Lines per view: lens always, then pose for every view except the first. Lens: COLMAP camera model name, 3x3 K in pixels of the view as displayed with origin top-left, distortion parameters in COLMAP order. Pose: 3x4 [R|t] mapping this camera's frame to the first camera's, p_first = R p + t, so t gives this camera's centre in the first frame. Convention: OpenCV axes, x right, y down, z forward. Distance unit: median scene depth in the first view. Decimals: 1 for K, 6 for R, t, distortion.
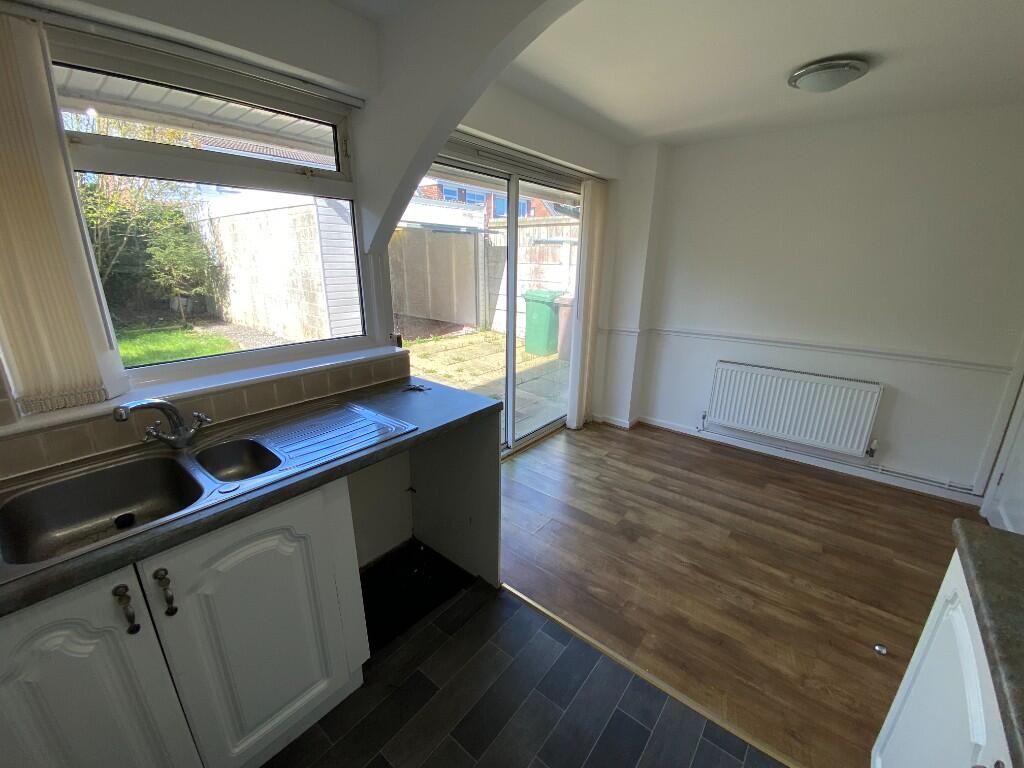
lens RADIAL K [[418.1, 0, 510.6], [0, 418.1, 386.2], [0, 0, 1]] dist [-0.004986, -0.000915]
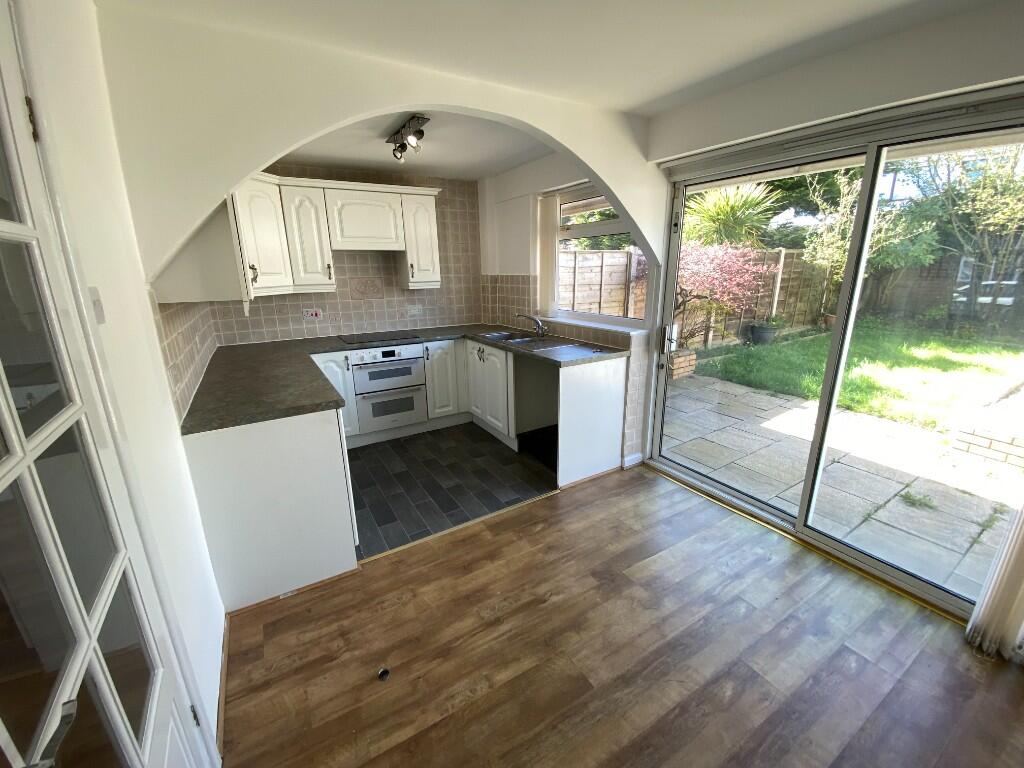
lens RADIAL K [[418.1, 0, 513.0], [0, 418.1, 383.5], [0, 0, 1]] dist [-0.004986, -0.000915]
pose [[-0.341356, 0.248076, -0.906606, 0.411573], [-0.271334, 0.897472, 0.347739, -0.106283], [0.899919, 0.364696, -0.239046, 0.343247]]
